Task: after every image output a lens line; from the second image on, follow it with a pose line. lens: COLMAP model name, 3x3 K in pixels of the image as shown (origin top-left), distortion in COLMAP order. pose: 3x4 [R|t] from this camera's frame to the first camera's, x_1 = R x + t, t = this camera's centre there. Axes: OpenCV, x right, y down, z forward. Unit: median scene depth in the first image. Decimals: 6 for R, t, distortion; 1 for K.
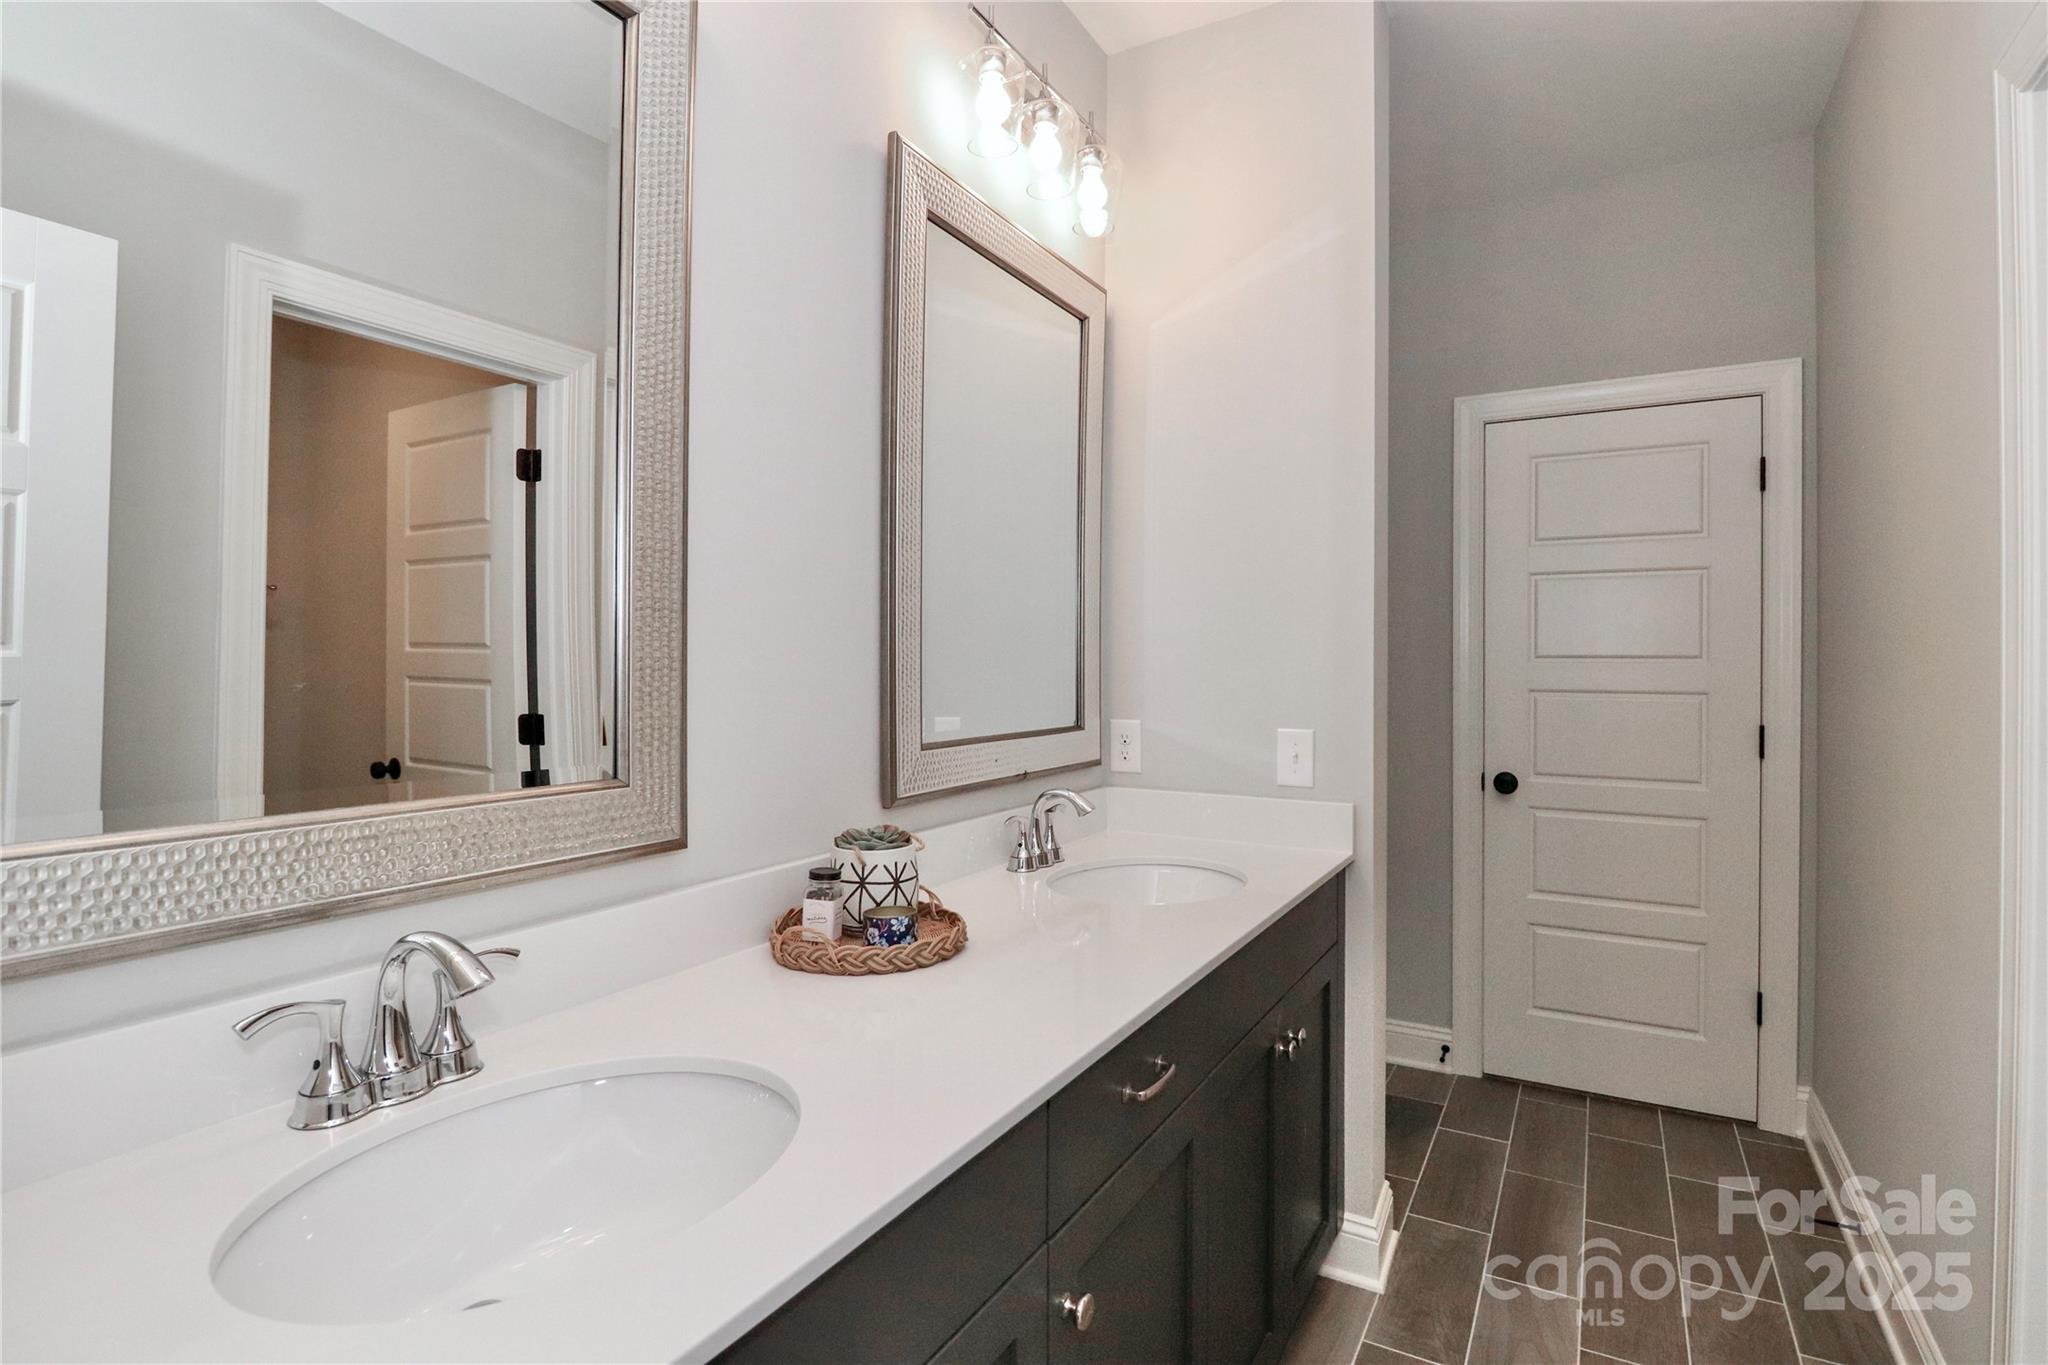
lens RADIAL K [[1014.9, 0, 1024.9], [0, 1014.9, 672.8], [0, 0, 1]] dist [-0.000240, -0.000373]
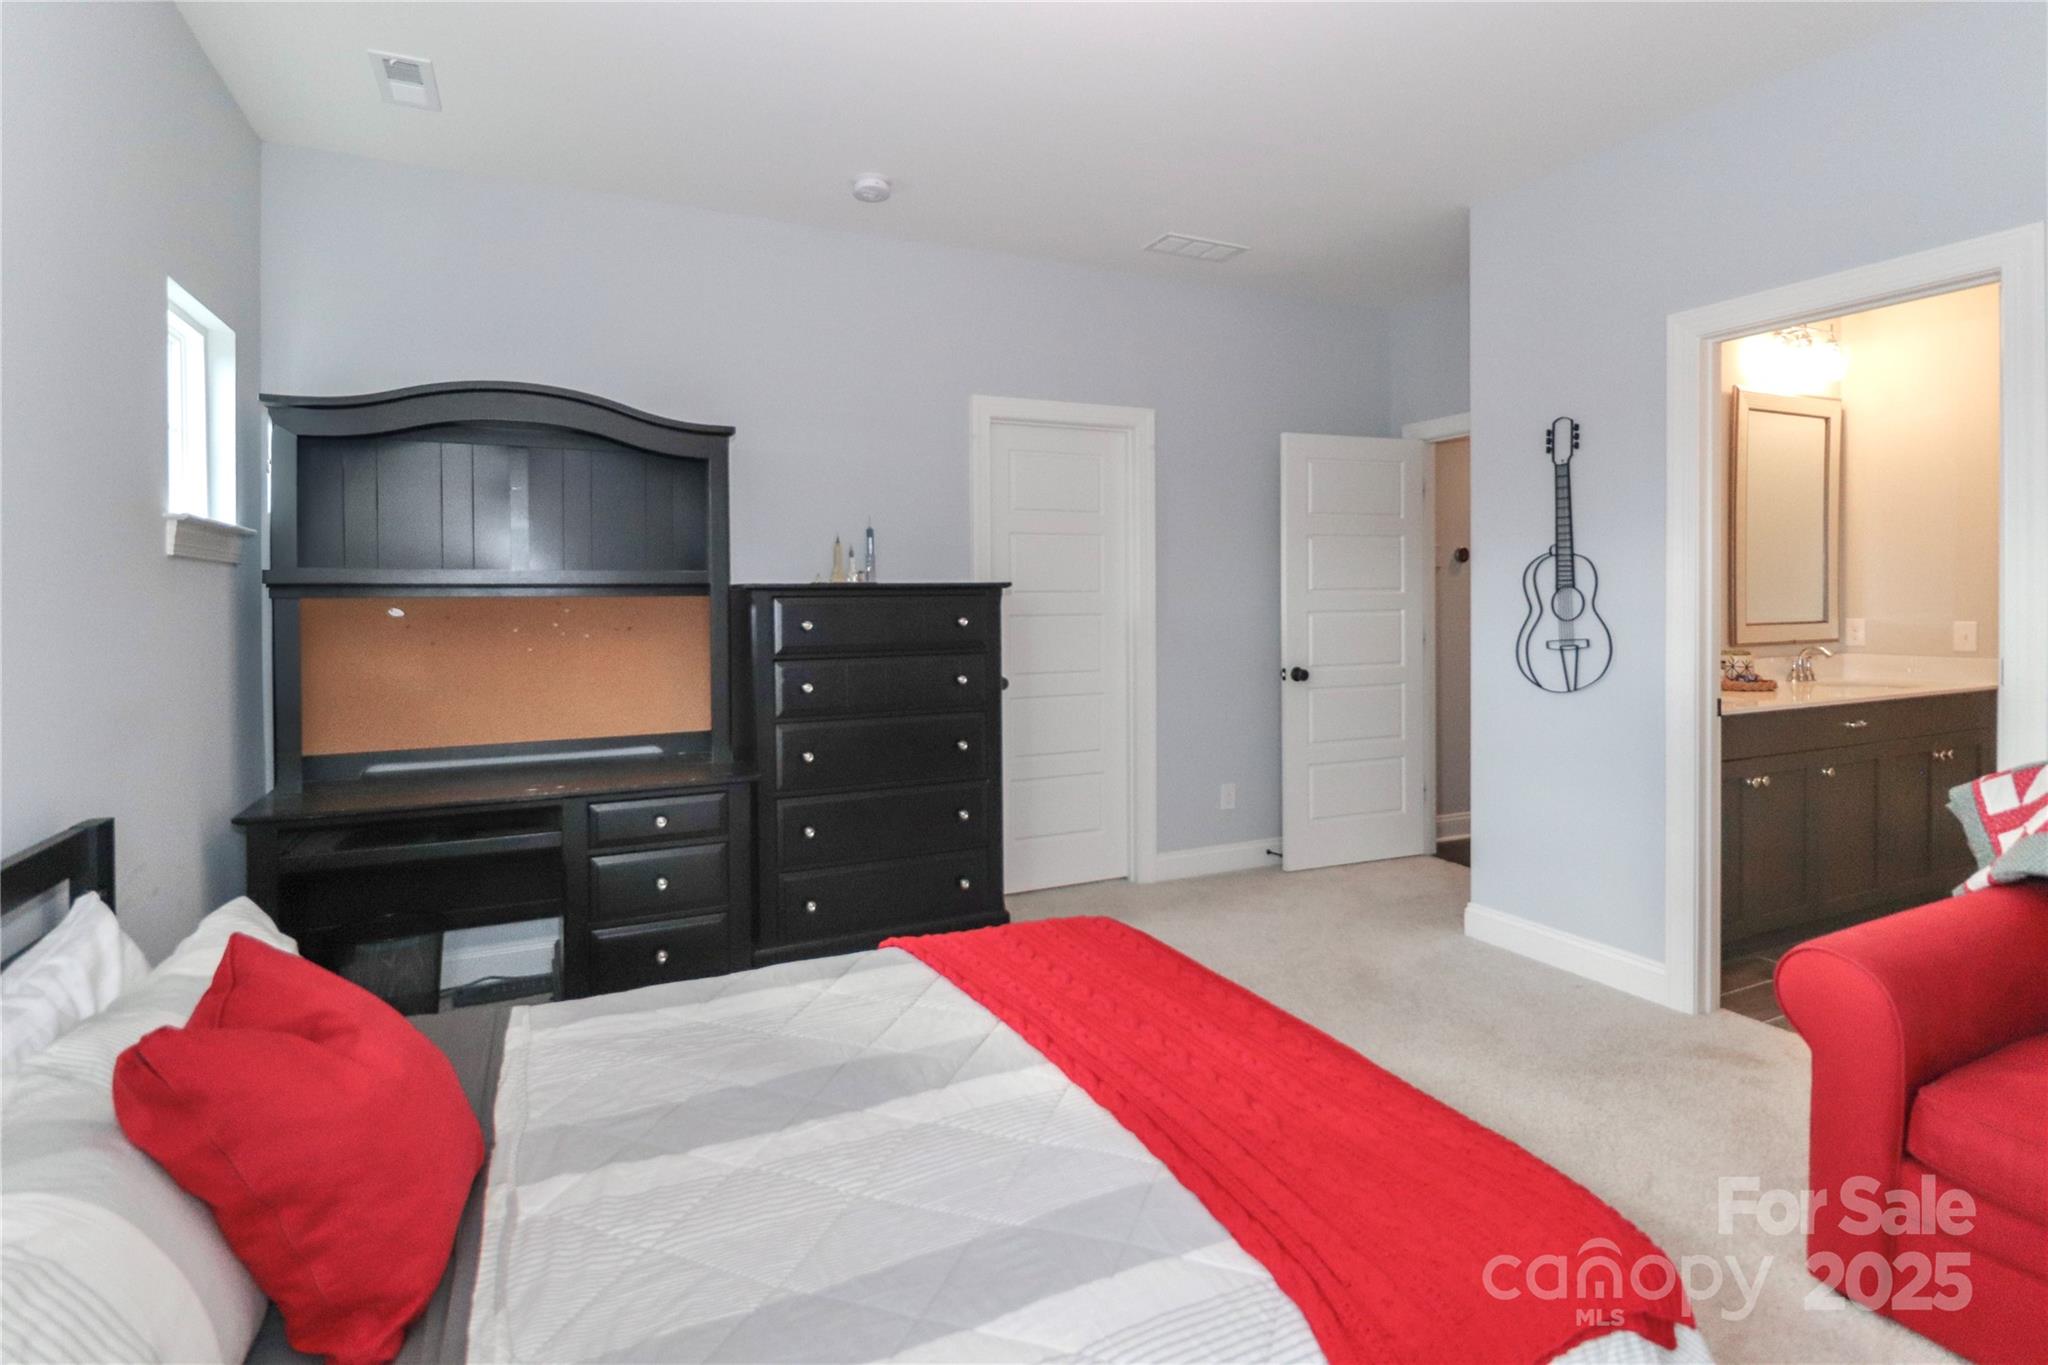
lens RADIAL K [[1014.9, 0, 1024.2], [0, 1014.9, 594.0], [0, 0, 1]] dist [-0.000240, -0.000373]
pose [[0.821702, -0.001953, -0.569915, -0.111596], [0.000911, 0.999997, -0.002114, 0.002732], [0.569917, 0.001218, 0.821701, -1.654875]]
